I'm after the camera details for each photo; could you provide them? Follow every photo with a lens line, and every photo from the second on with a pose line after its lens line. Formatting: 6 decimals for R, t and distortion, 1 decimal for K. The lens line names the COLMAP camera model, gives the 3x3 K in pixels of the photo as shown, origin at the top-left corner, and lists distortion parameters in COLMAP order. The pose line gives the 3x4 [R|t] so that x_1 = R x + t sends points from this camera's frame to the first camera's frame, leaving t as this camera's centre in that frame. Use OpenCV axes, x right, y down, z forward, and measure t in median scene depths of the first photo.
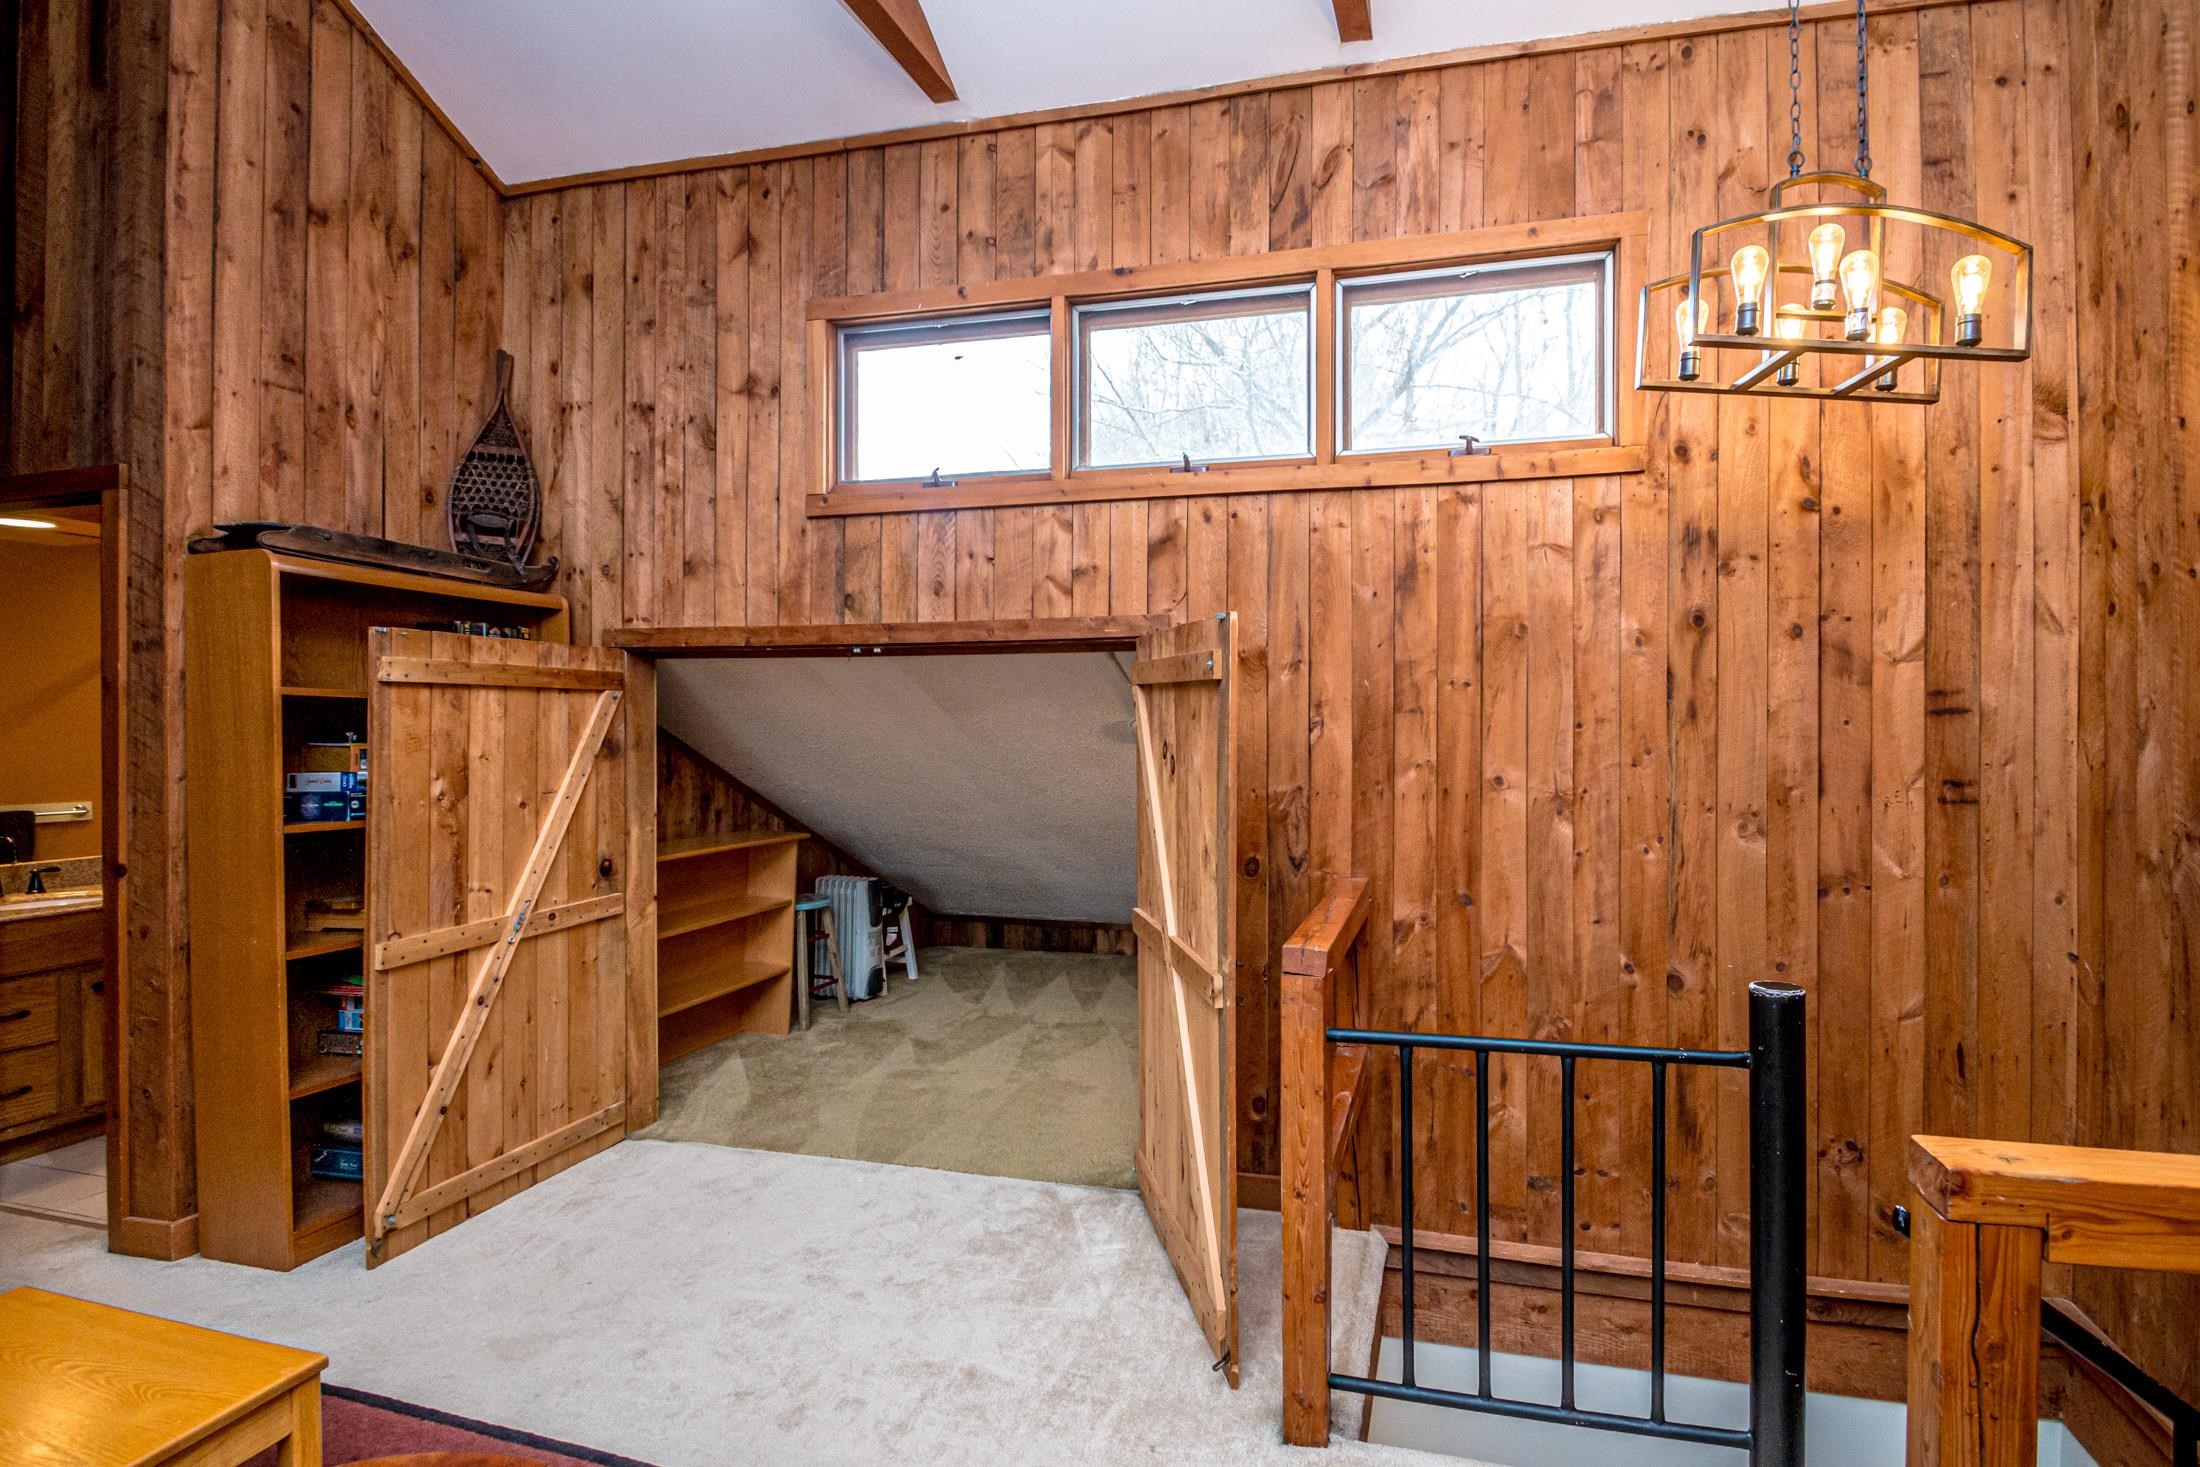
lens RADIAL K [[1100.5, 0, 1195.1], [0, 1100.5, 727.9], [0, 0, 1]] dist [0.011590, -0.017990]
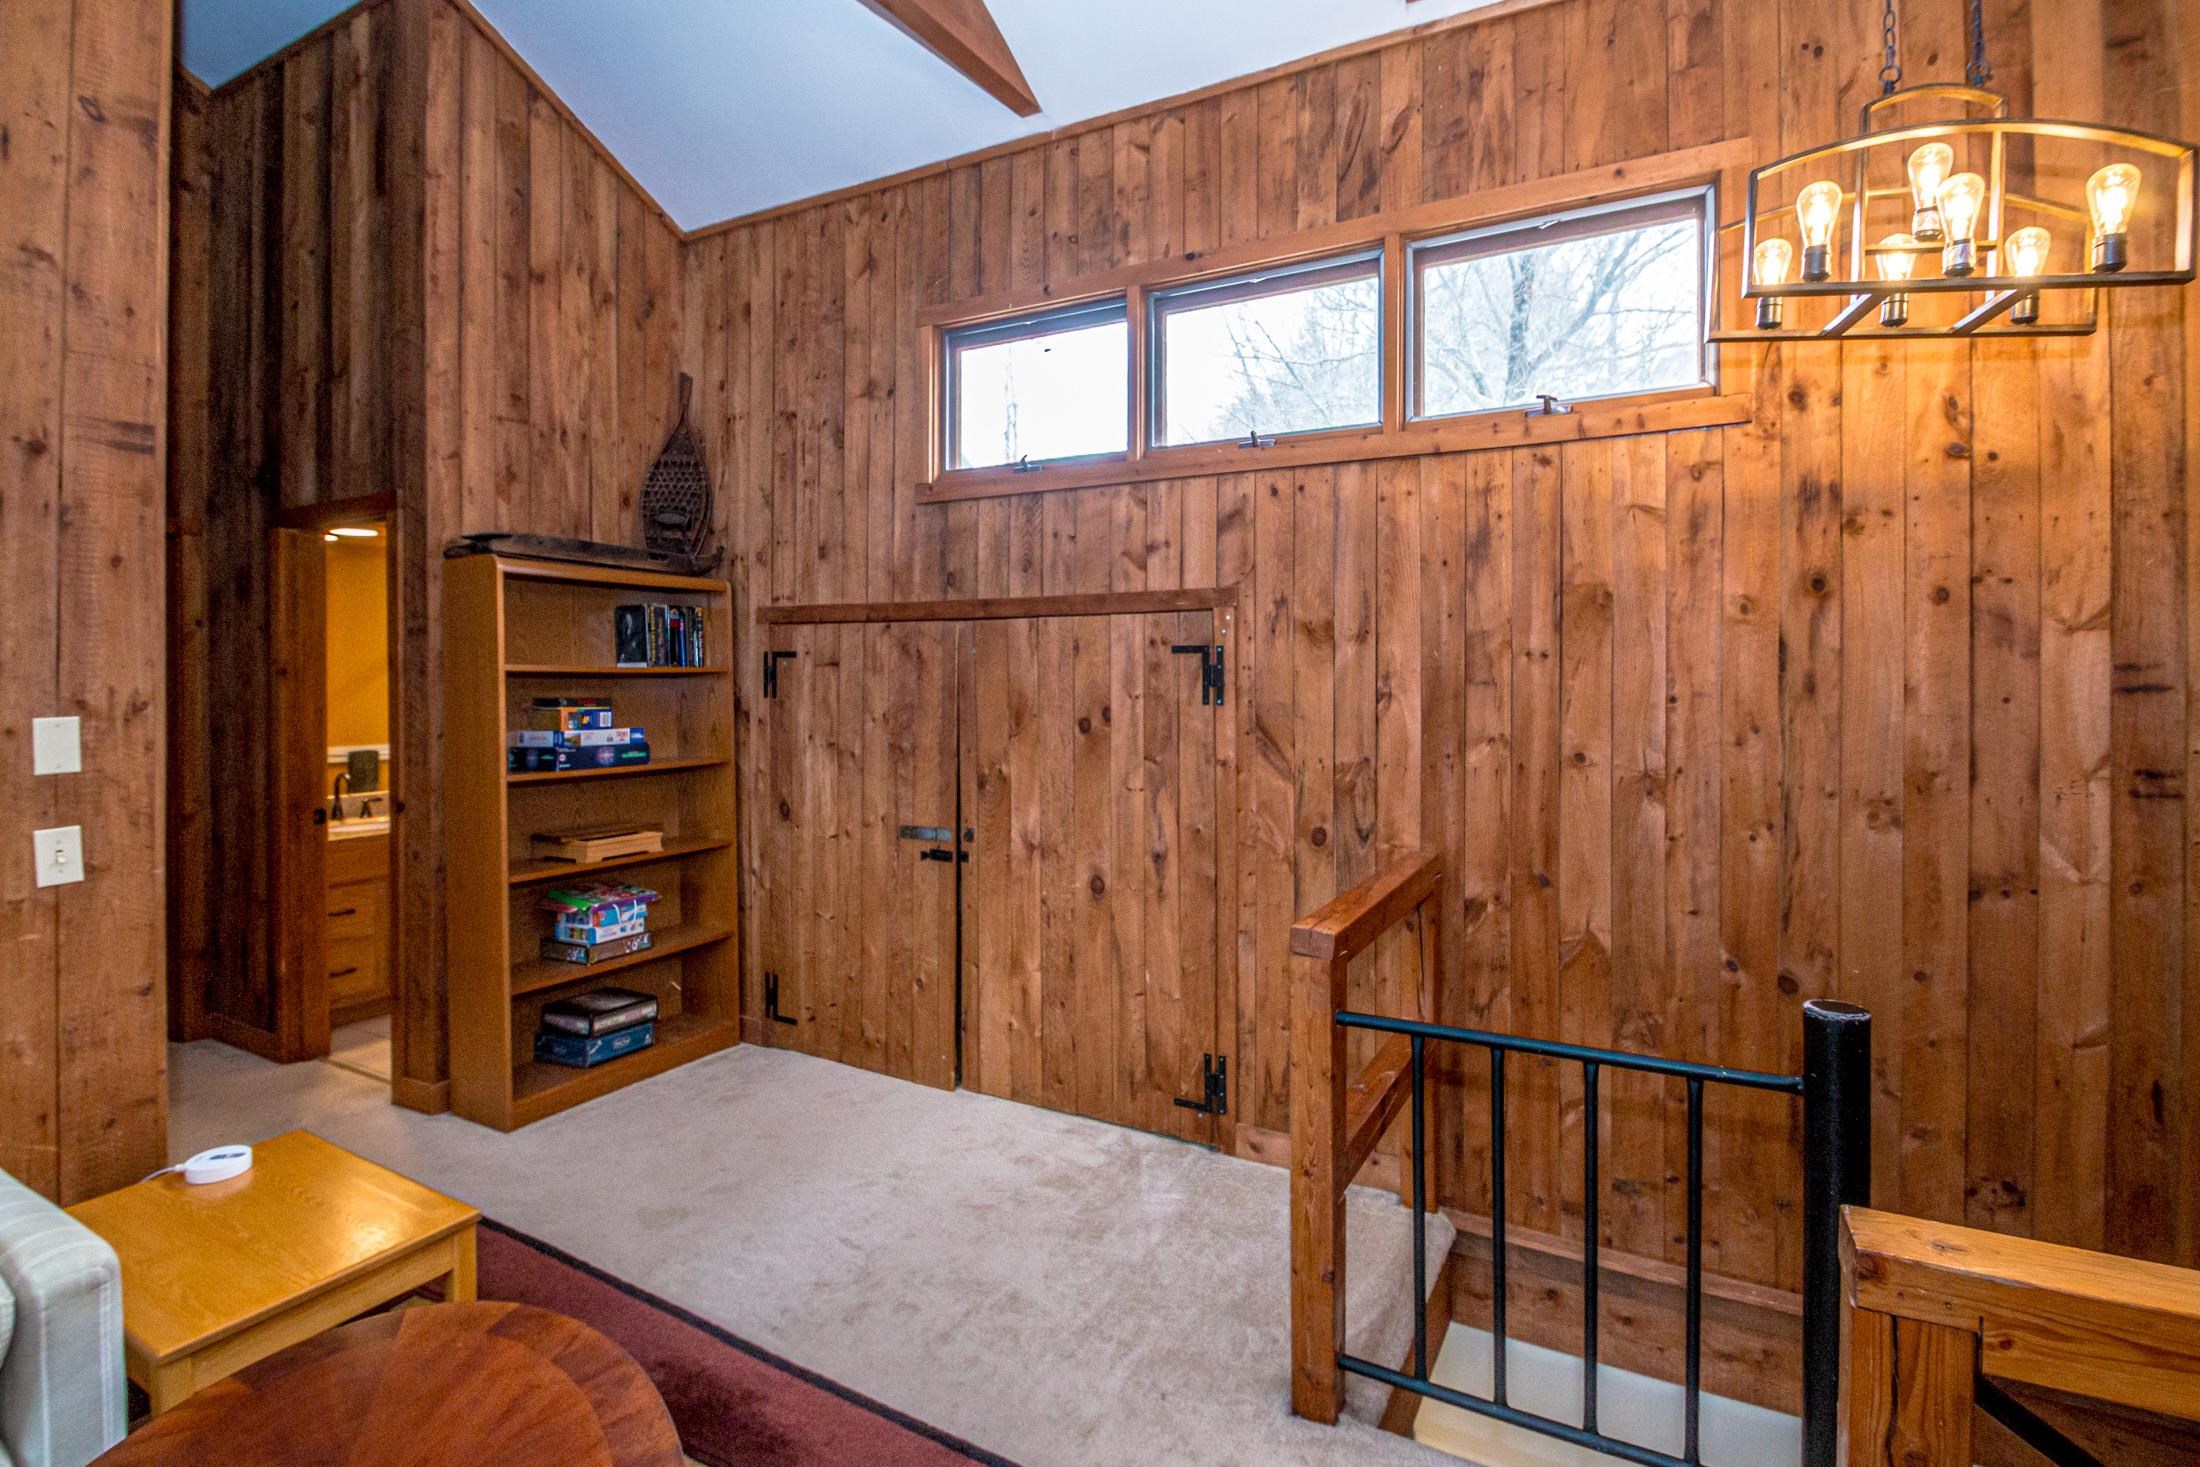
lens RADIAL K [[1079.6, 0, 1098.4], [0, 1079.6, 672.3], [0, 0, 1]] dist [0.004379, -0.012734]
pose [[0.964287, 0.001983, -0.264853, 0.124099], [-0.000764, 0.999989, 0.004706, -0.029563], [0.264860, -0.004336, 0.964277, -0.003423]]
